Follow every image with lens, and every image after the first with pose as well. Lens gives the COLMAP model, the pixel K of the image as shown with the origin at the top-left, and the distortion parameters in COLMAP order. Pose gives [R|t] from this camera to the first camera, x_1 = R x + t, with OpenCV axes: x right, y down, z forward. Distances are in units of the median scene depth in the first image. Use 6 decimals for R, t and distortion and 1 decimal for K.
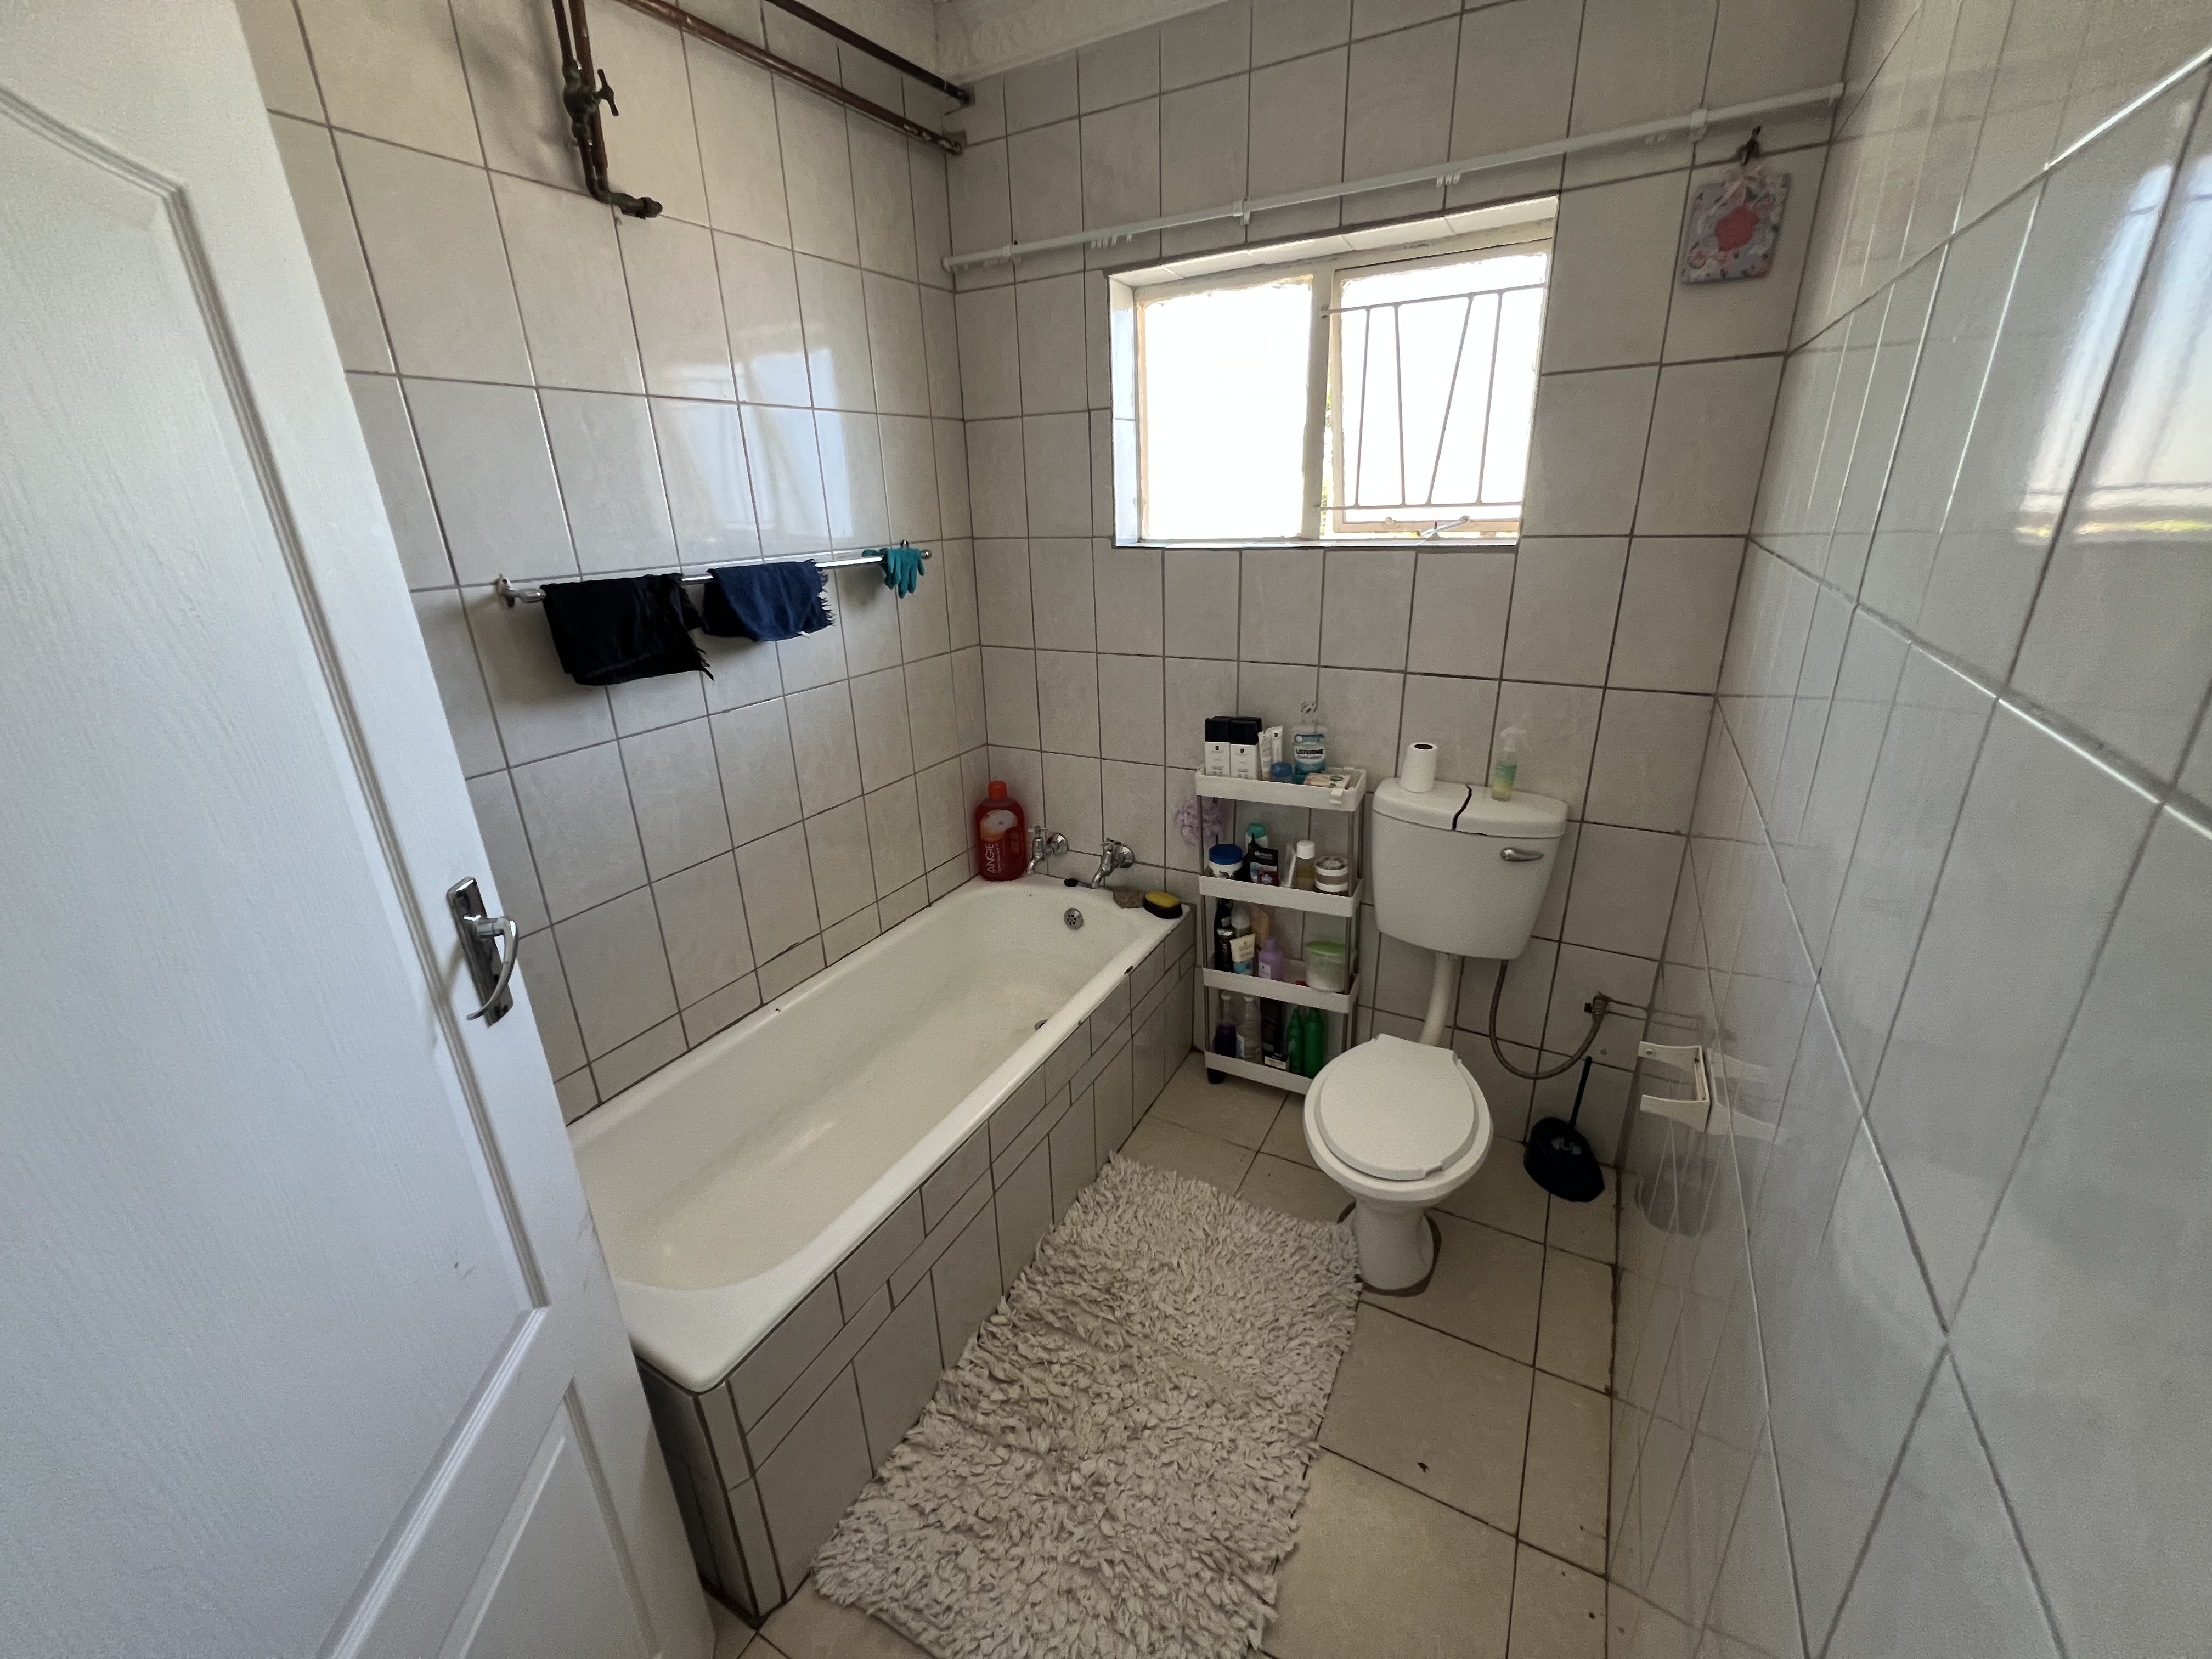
lens RADIAL K [[890.1, 0, 1099.3], [0, 890.1, 828.2], [0, 0, 1]] dist [-0.001637, 0.000053]
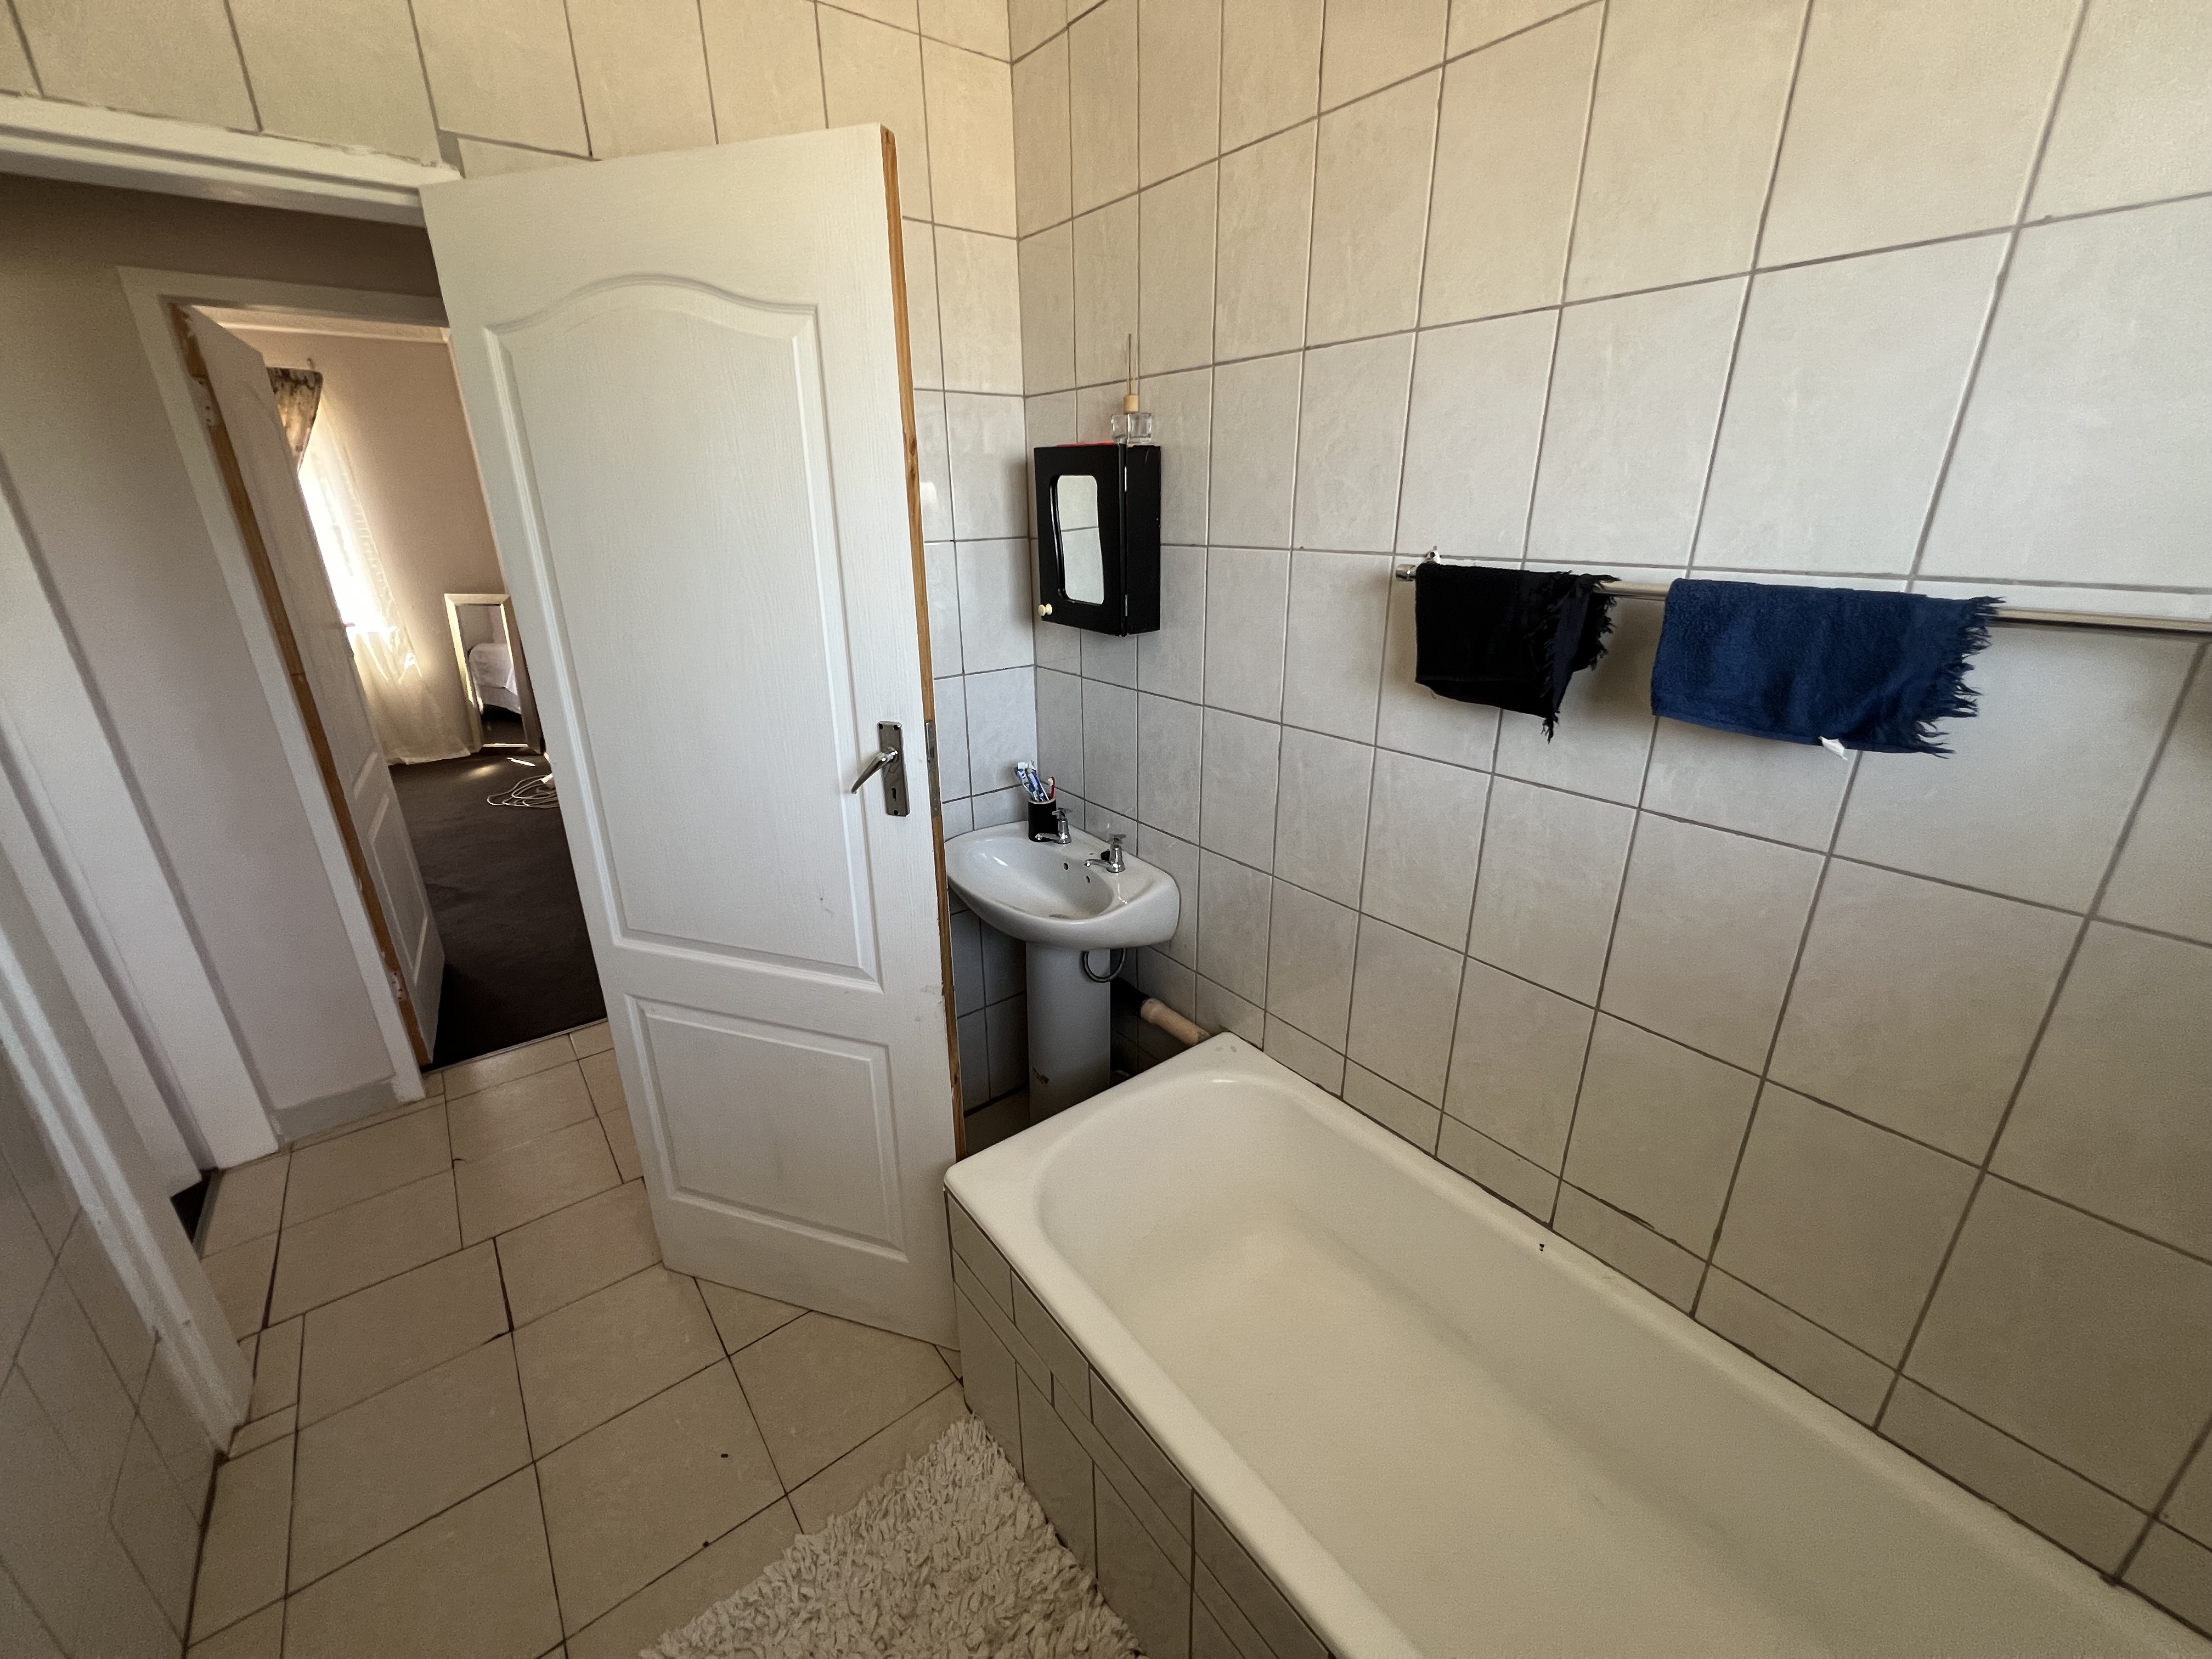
lens RADIAL K [[890.1, 0, 1099.3], [0, 890.1, 828.2], [0, 0, 1]] dist [-0.001637, 0.000053]
pose [[-0.387129, 0.354050, -0.851340, 0.275274], [-0.301056, 0.824192, 0.479659, -0.337680], [0.871491, 0.441990, -0.212480, 0.910268]]
